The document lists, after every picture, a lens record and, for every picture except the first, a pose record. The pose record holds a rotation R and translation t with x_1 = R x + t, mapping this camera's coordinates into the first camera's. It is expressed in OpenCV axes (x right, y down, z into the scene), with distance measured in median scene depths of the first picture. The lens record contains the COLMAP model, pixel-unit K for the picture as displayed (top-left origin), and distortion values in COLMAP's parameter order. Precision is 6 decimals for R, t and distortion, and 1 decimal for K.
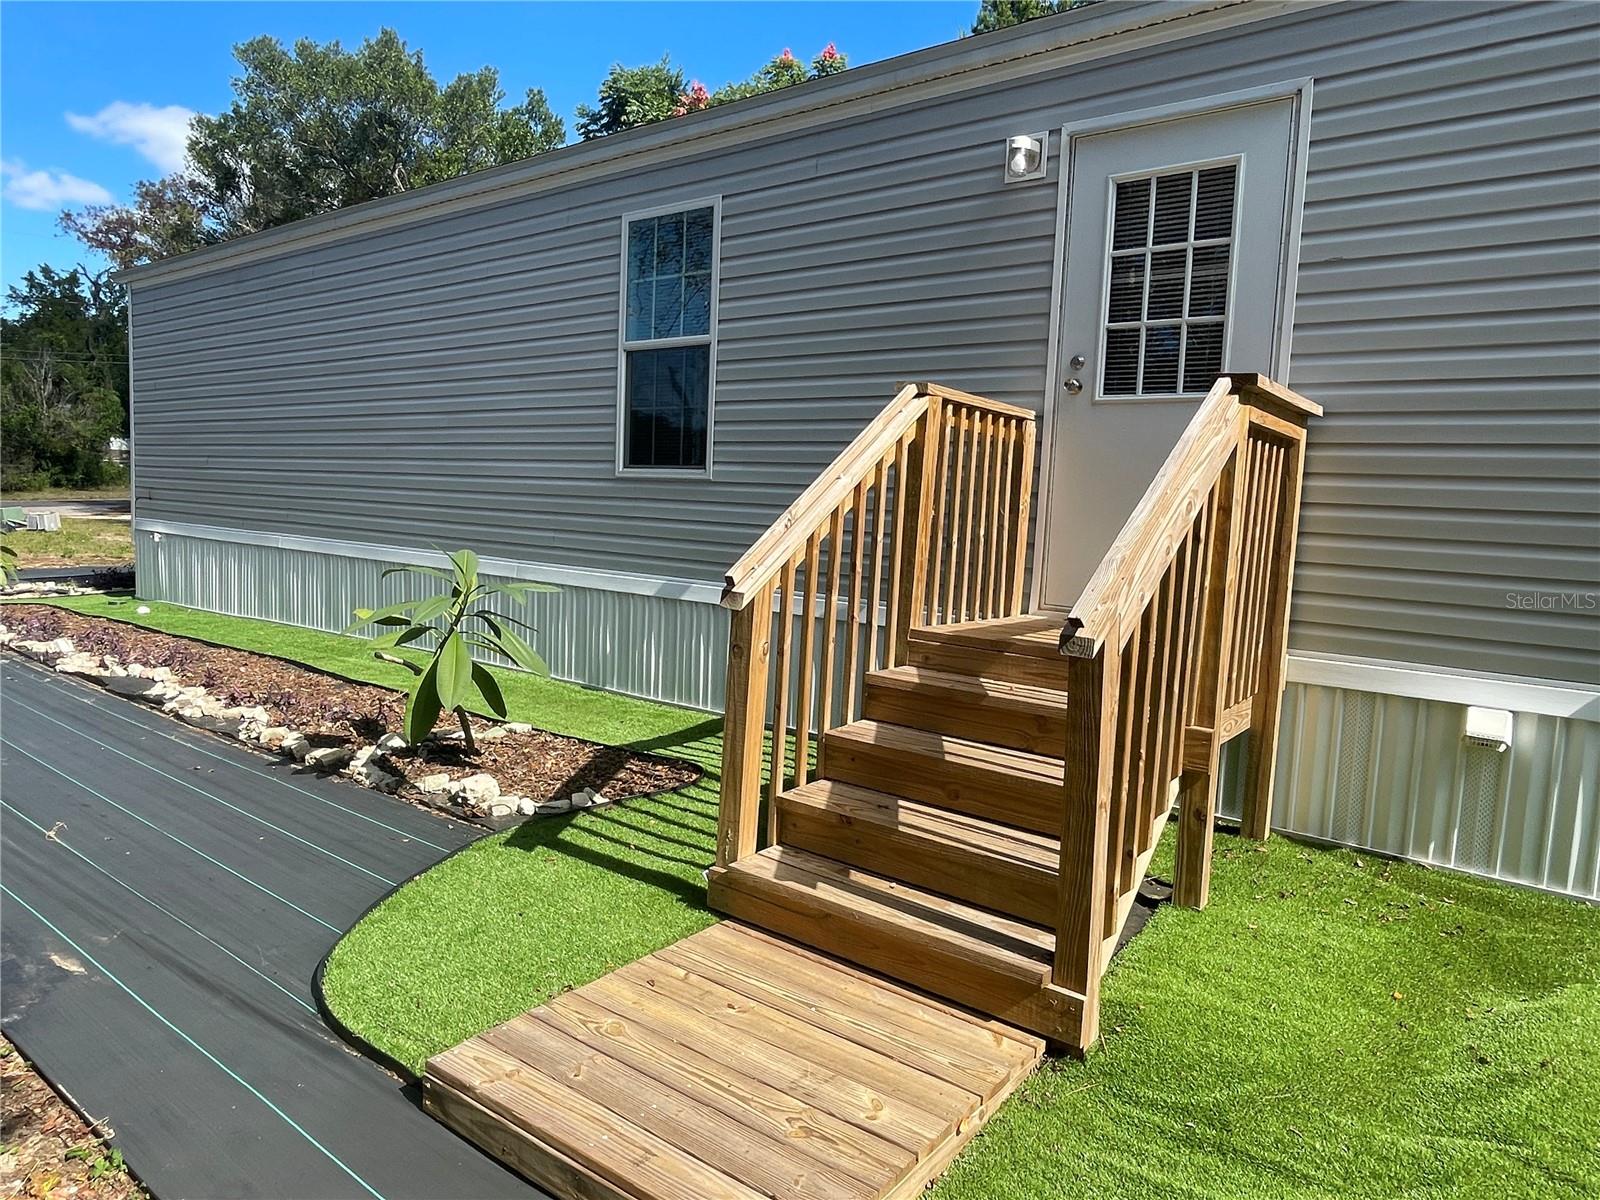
lens RADIAL K [[1020.7, 0, 796.5], [0, 1020.7, 596.9], [0, 0, 1]] dist [0.002386, 0.000186]
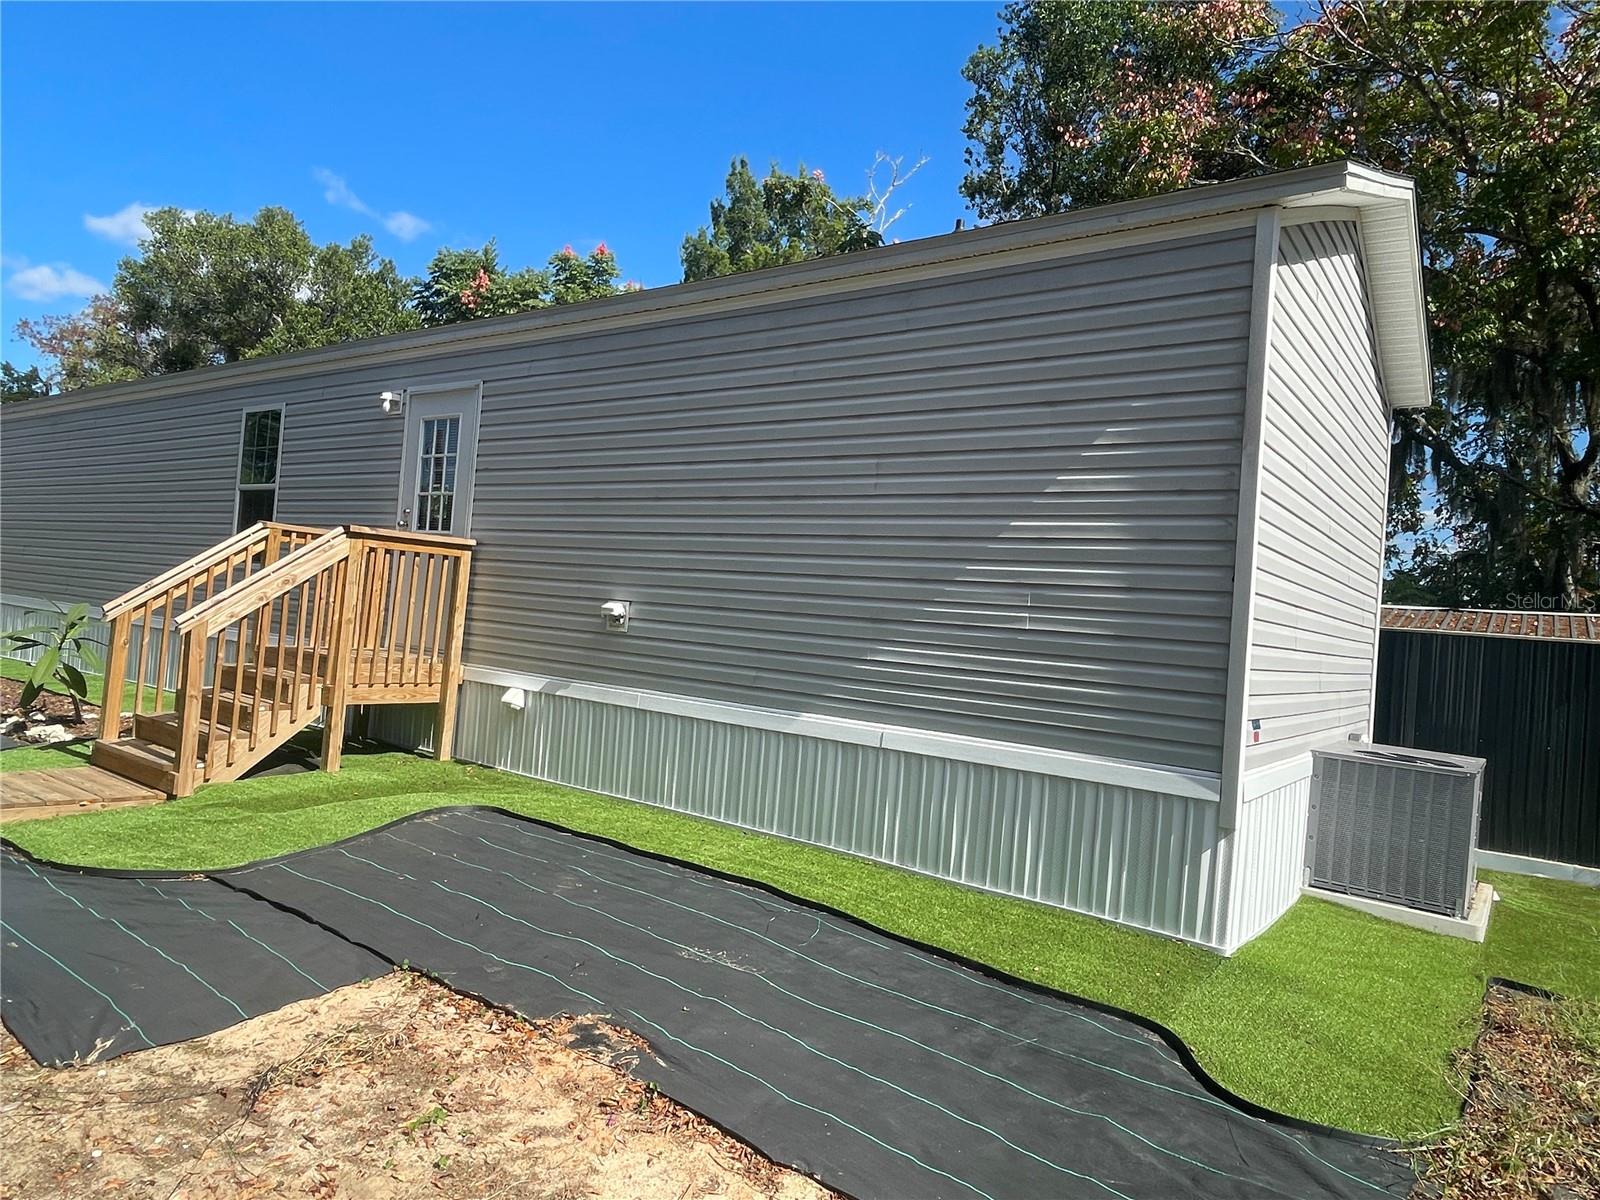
lens RADIAL K [[1020.7, 0, 801.2], [0, 1020.7, 603.0], [0, 0, 1]] dist [0.002386, 0.000186]
pose [[0.999035, 0.033220, 0.028748, 0.736558], [-0.030205, 0.994567, -0.099616, 0.077869], [-0.031901, 0.098652, 0.994611, -0.671195]]
